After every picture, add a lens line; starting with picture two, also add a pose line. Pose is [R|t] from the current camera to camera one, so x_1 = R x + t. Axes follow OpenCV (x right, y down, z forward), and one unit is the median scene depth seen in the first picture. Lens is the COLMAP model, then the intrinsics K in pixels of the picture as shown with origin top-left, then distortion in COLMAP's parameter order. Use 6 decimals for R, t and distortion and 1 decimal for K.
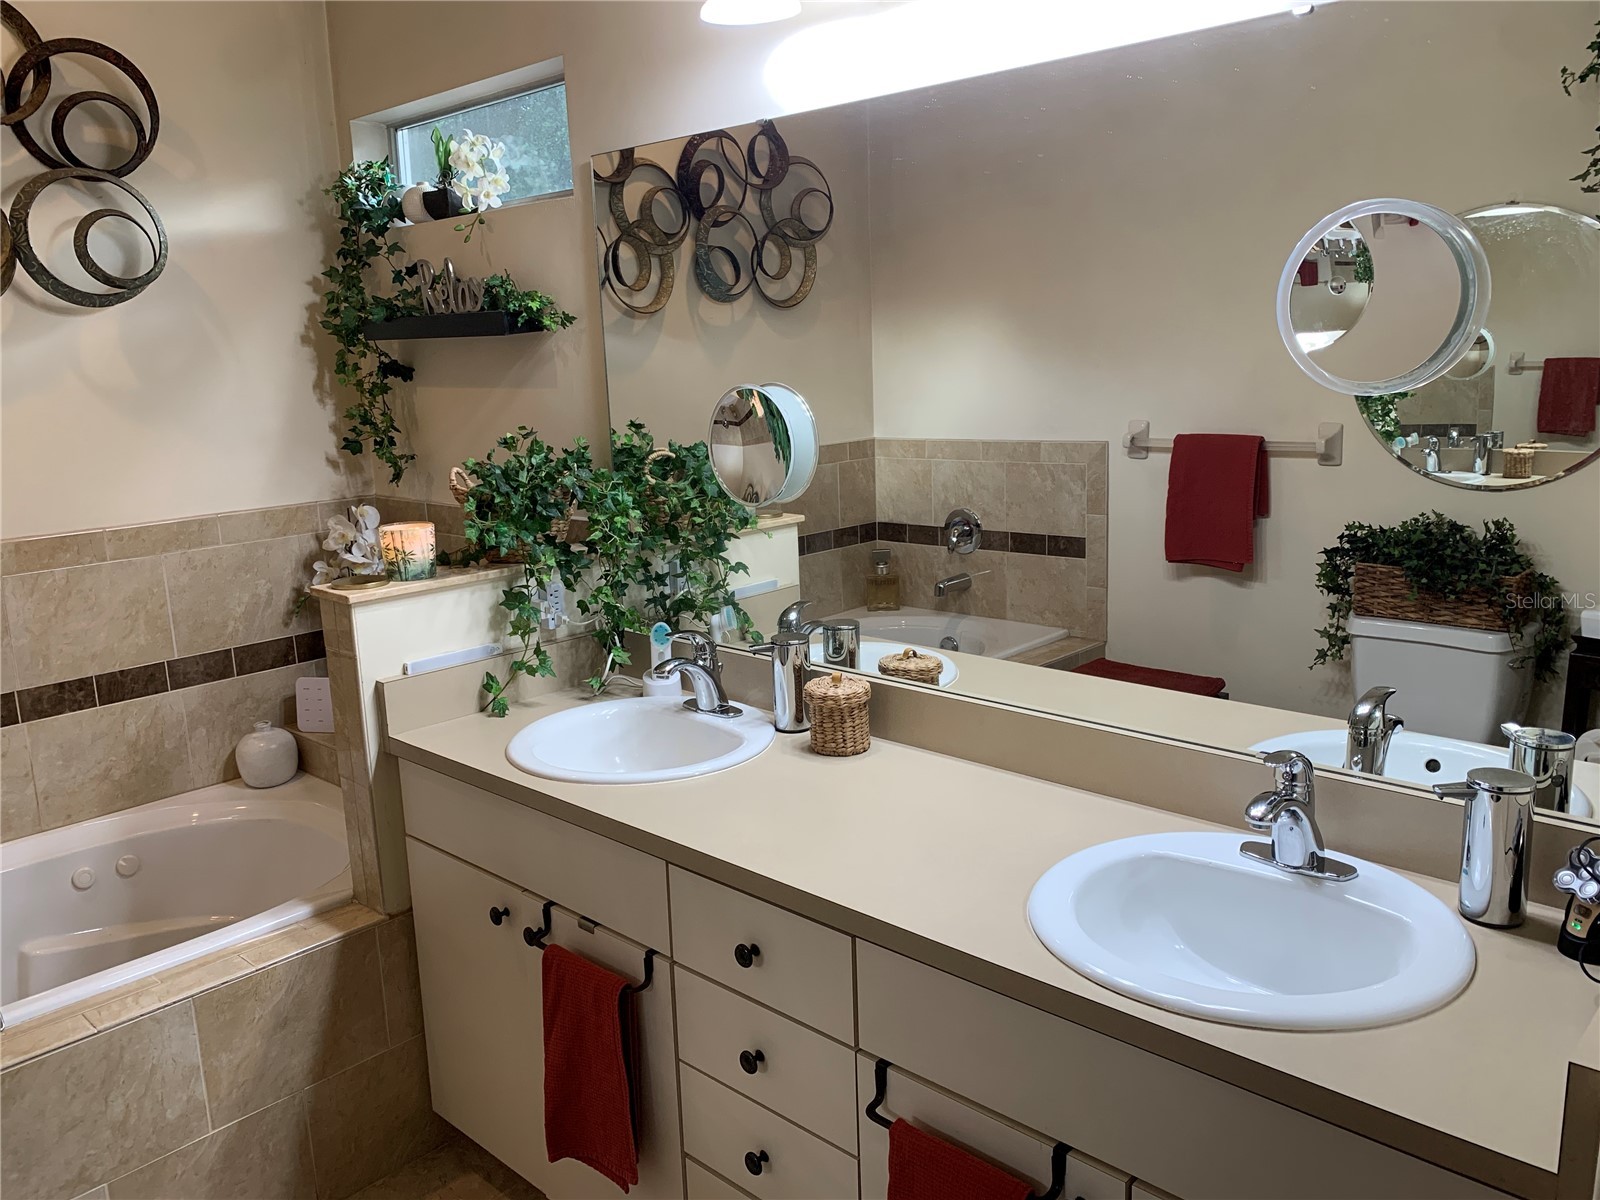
lens RADIAL K [[1202.5, 0, 800.0], [0, 1202.5, 600.0], [0, 0, 1]] dist [0.031234, -0.036936]
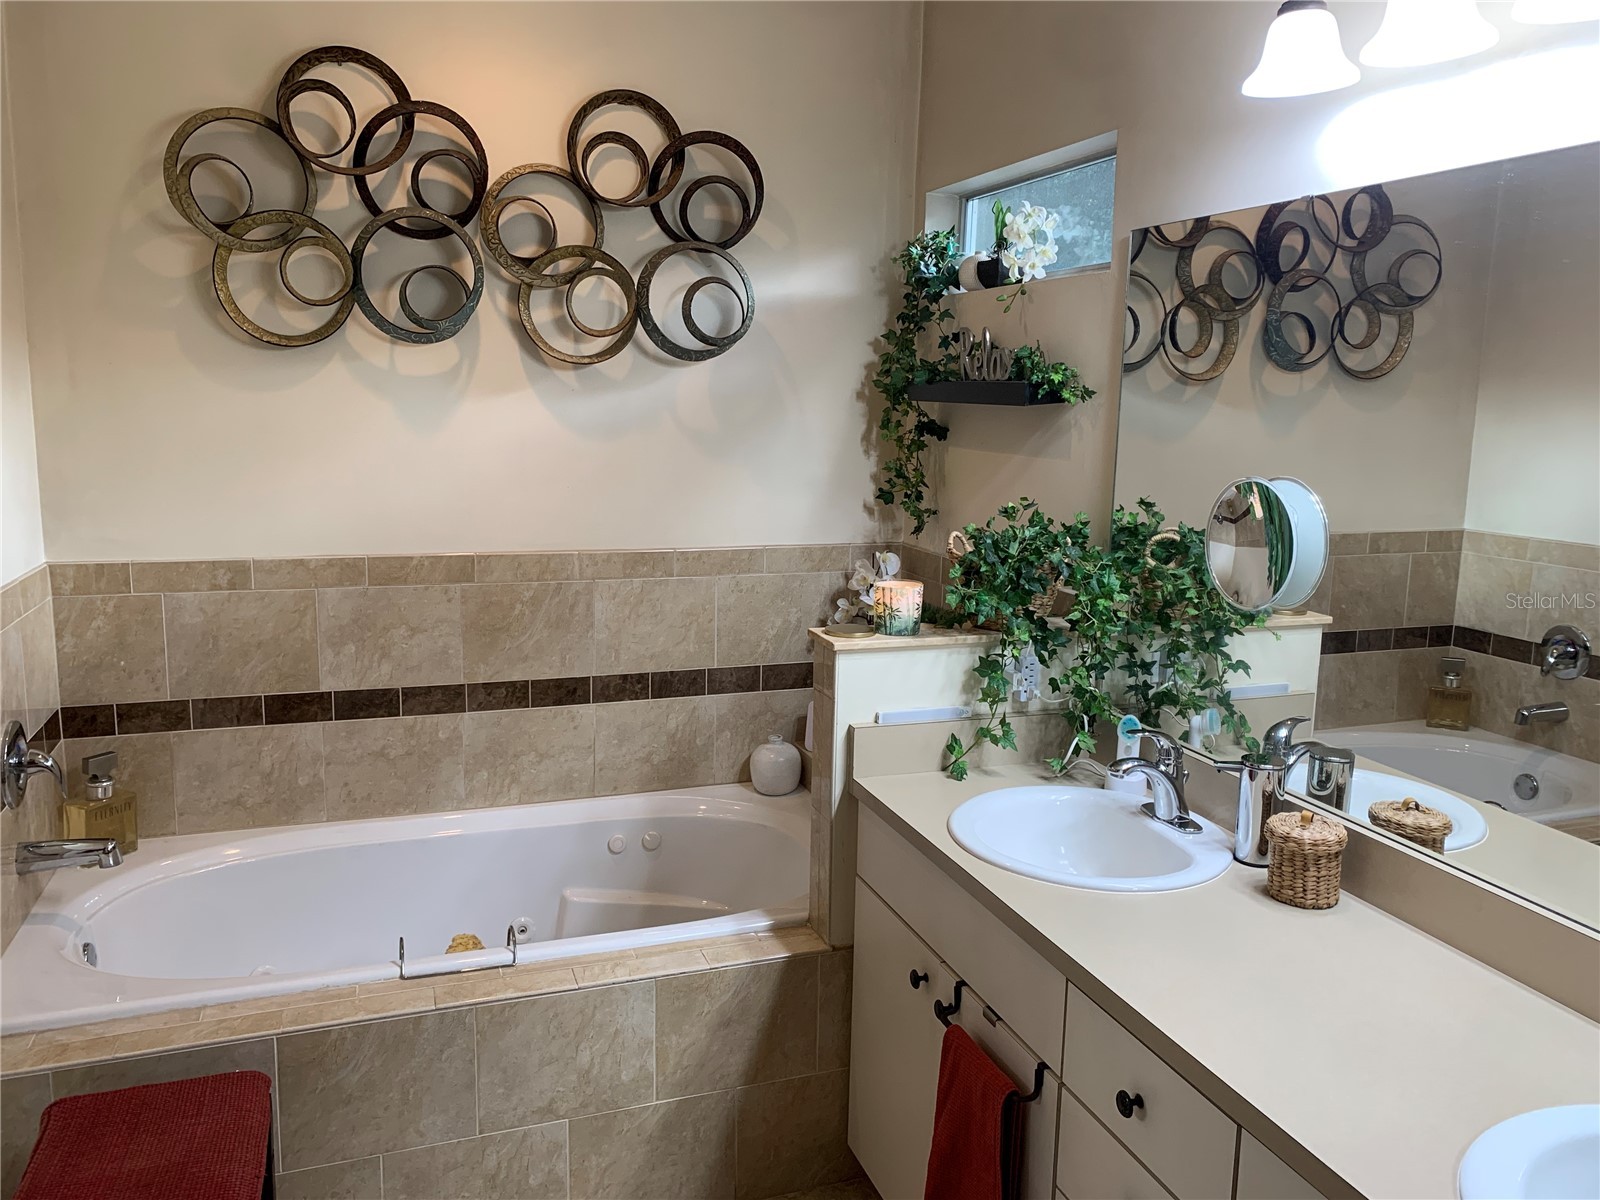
lens RADIAL K [[1184.1, 0, 881.8], [0, 1184.1, 584.0], [0, 0, 1]] dist [0.128940, -0.310813]
pose [[0.890990, 0.129883, -0.435048, 0.104019], [-0.142898, 0.989733, 0.002825, -0.057706], [0.430948, 0.059650, 0.900403, 0.058810]]
